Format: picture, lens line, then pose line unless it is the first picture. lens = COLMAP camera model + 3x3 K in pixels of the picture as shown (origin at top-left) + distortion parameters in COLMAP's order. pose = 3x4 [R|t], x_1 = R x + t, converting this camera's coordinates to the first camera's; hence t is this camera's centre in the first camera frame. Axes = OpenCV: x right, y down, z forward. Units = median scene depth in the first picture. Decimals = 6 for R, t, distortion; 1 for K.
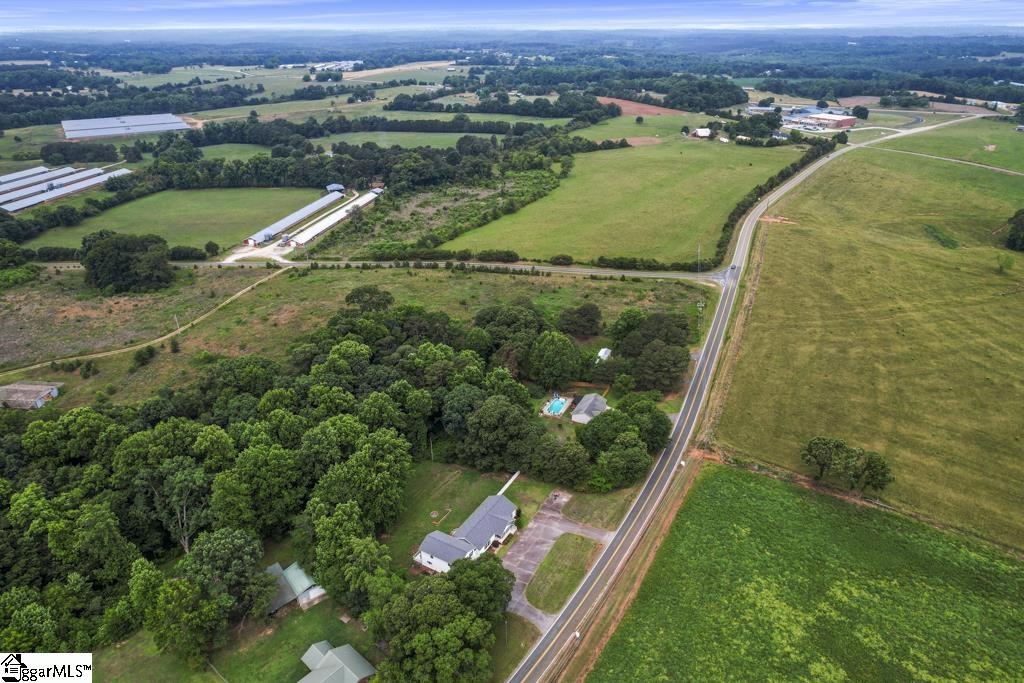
lens RADIAL K [[658.3, 0, 508.7], [0, 658.3, 339.2], [0, 0, 1]] dist [-0.077245, 0.068020]
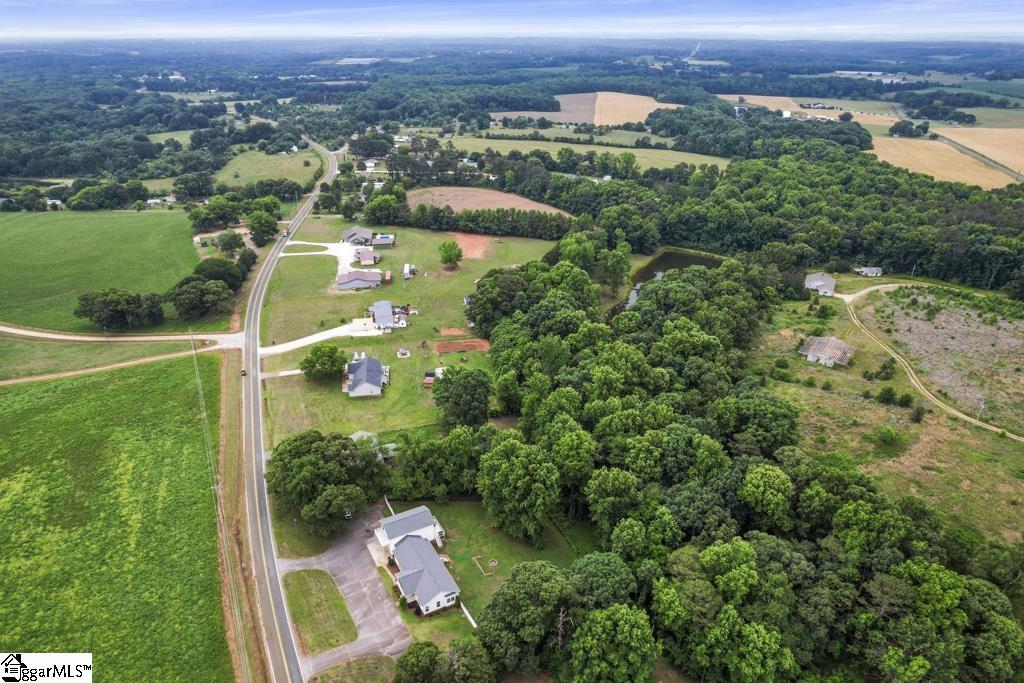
lens RADIAL K [[658.3, 0, 511.3], [0, 658.3, 350.1], [0, 0, 1]] dist [-0.077245, 0.068020]
pose [[-0.514330, 0.390175, -0.763693, 0.201062], [-0.375898, 0.697840, 0.609689, -0.221040], [0.770821, 0.600652, -0.212254, 0.487660]]
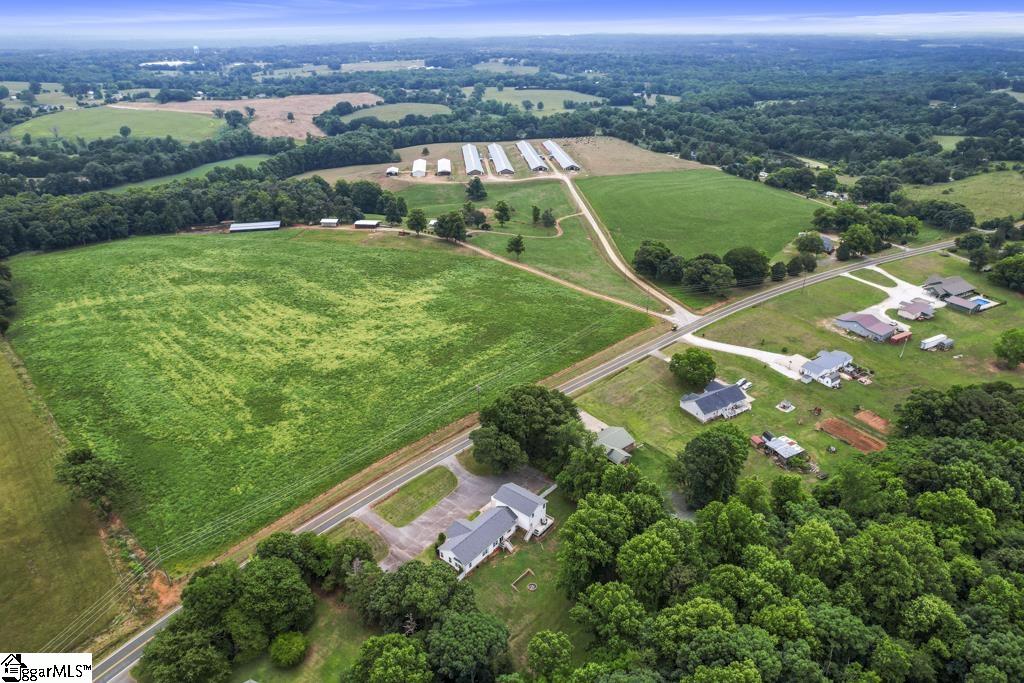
lens RADIAL K [[658.3, 0, 512.8], [0, 658.3, 343.6], [0, 0, 1]] dist [-0.077245, 0.068020]
pose [[-0.988220, -0.062266, 0.139800, -0.088222], [0.073672, 0.607128, 0.791181, -0.274163], [-0.134140, 0.792161, -0.595389, 0.591789]]
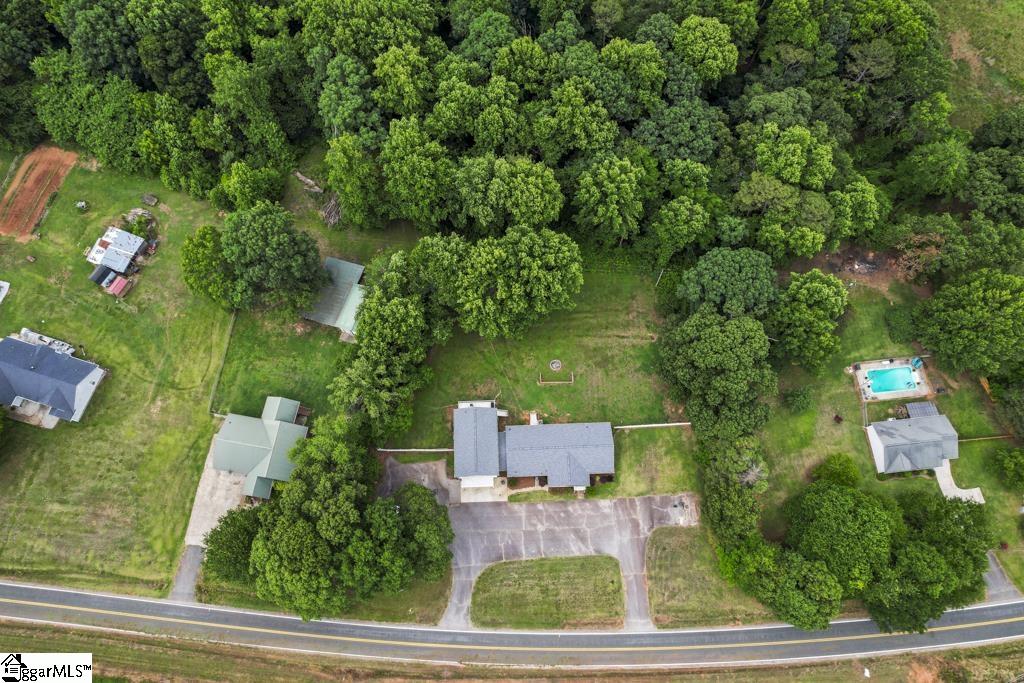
lens RADIAL K [[658.3, 0, 514.8], [0, 658.3, 341.9], [0, 0, 1]] dist [-0.077245, 0.068020]
pose [[0.534747, 0.804015, -0.260010, 0.011525], [-0.369801, 0.499336, 0.783525, -0.130971], [0.759798, -0.322836, 0.564344, 0.273889]]
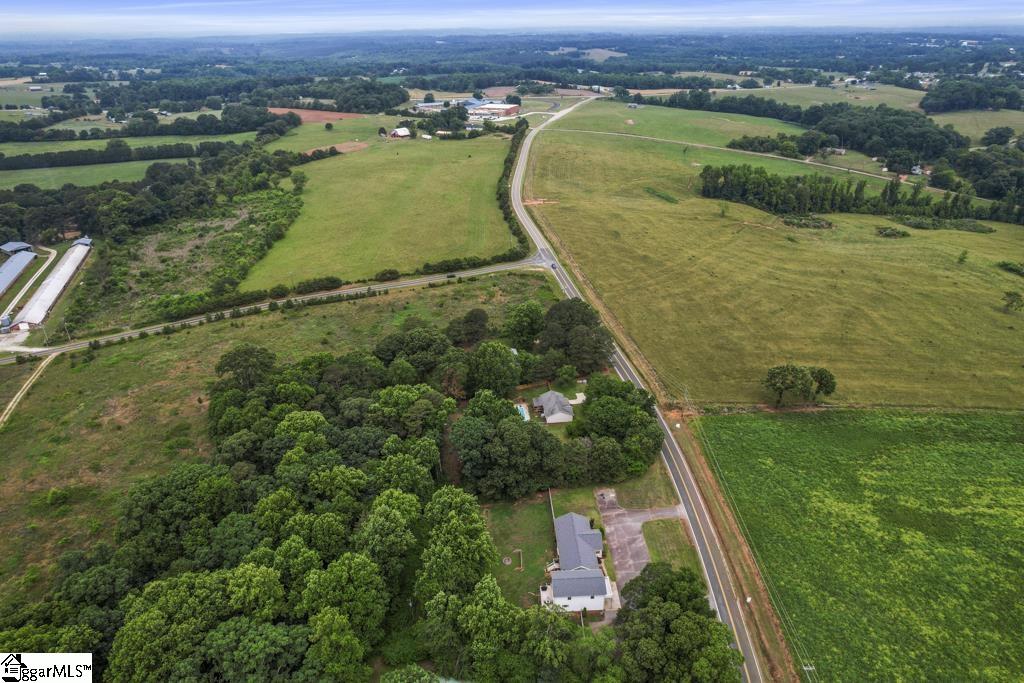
lens RADIAL K [[658.3, 0, 511.4], [0, 658.3, 348.1], [0, 0, 1]] dist [-0.077245, 0.068020]
pose [[0.842113, -0.246315, 0.479766, -0.221838], [0.243660, 0.967404, 0.068985, -0.036920], [-0.481120, 0.058806, 0.874680, 0.089439]]
